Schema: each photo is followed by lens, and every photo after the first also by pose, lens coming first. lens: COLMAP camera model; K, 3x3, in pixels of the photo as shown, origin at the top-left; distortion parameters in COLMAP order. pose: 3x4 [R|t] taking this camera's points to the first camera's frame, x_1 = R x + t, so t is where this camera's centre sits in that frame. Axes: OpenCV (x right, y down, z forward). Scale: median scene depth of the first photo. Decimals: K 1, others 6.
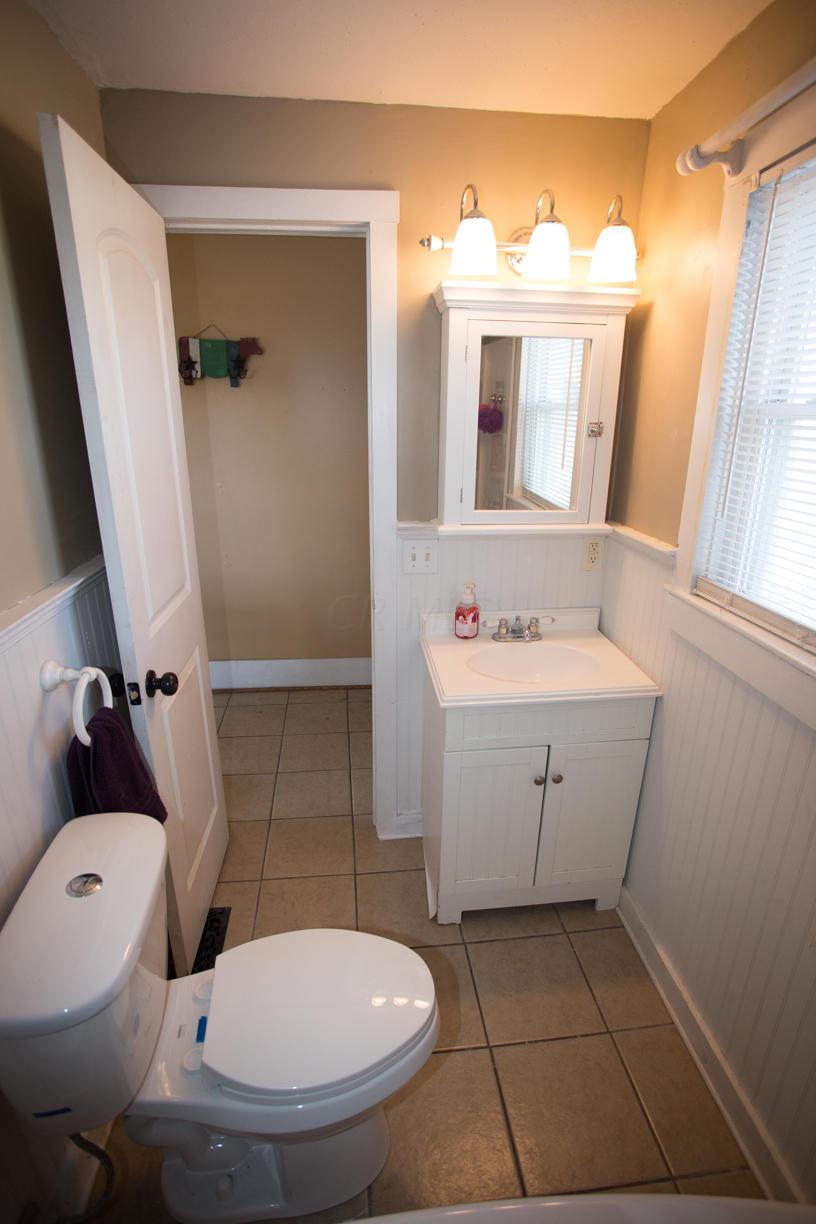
lens RADIAL K [[596.7, 0, 407.6], [0, 596.7, 615.1], [0, 0, 1]] dist [-0.069559, 0.027144]
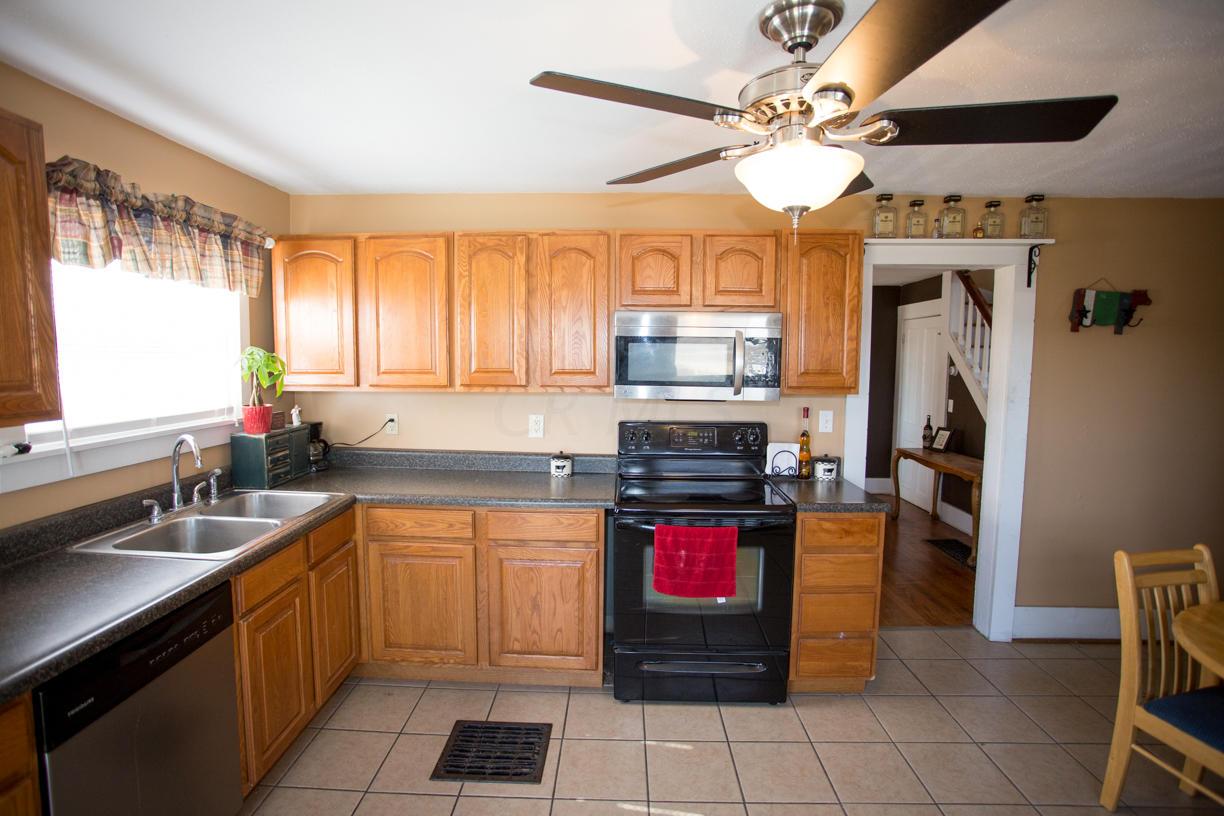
lens RADIAL K [[596.7, 0, 605.5], [0, 596.7, 410.6], [0, 0, 1]] dist [-0.069559, 0.027144]
pose [[0.992241, 0.012768, -0.123673, -1.089708], [-0.042298, 0.970045, -0.239213, 0.026238], [0.116915, 0.242588, 0.963059, -0.056096]]
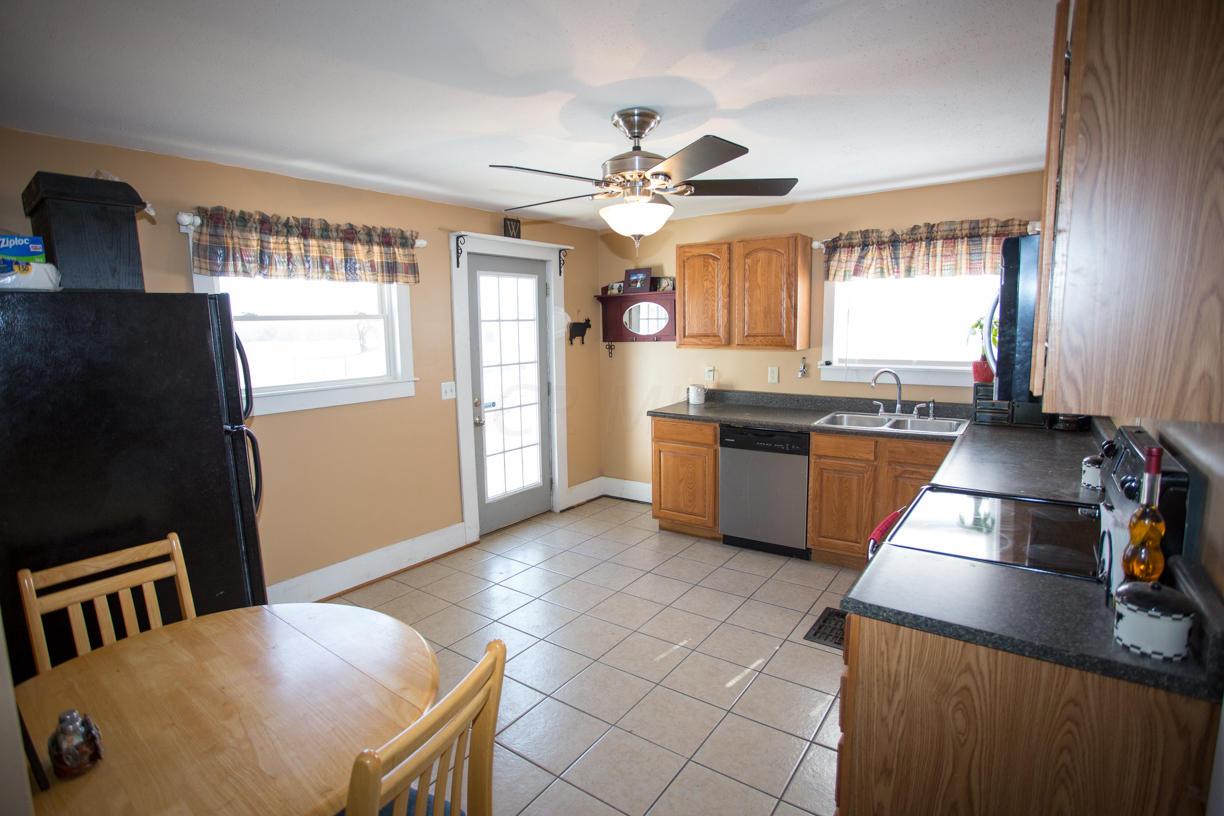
lens RADIAL K [[596.7, 0, 608.9], [0, 596.7, 410.5], [0, 0, 1]] dist [-0.069559, 0.027144]
pose [[-0.656470, 0.110476, -0.746219, -0.342008], [-0.235983, 0.909493, 0.342249, -0.306877], [0.716491, 0.400771, -0.570984, 0.916088]]
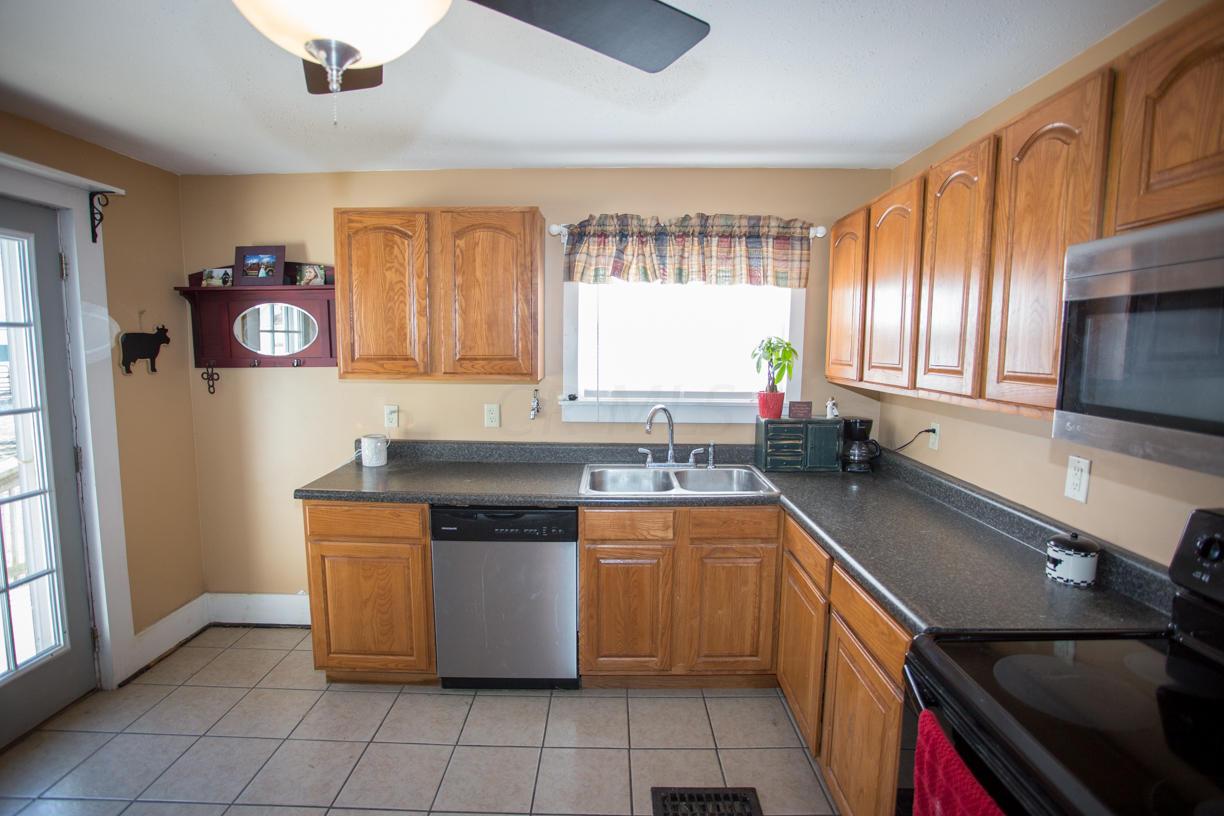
lens RADIAL K [[596.7, 0, 608.1], [0, 596.7, 409.3], [0, 0, 1]] dist [-0.069559, 0.027144]
pose [[-0.103148, 0.103569, -0.989259, -0.747058], [-0.334175, 0.933146, 0.132538, -0.186792], [0.936850, 0.344257, -0.061642, 0.567375]]
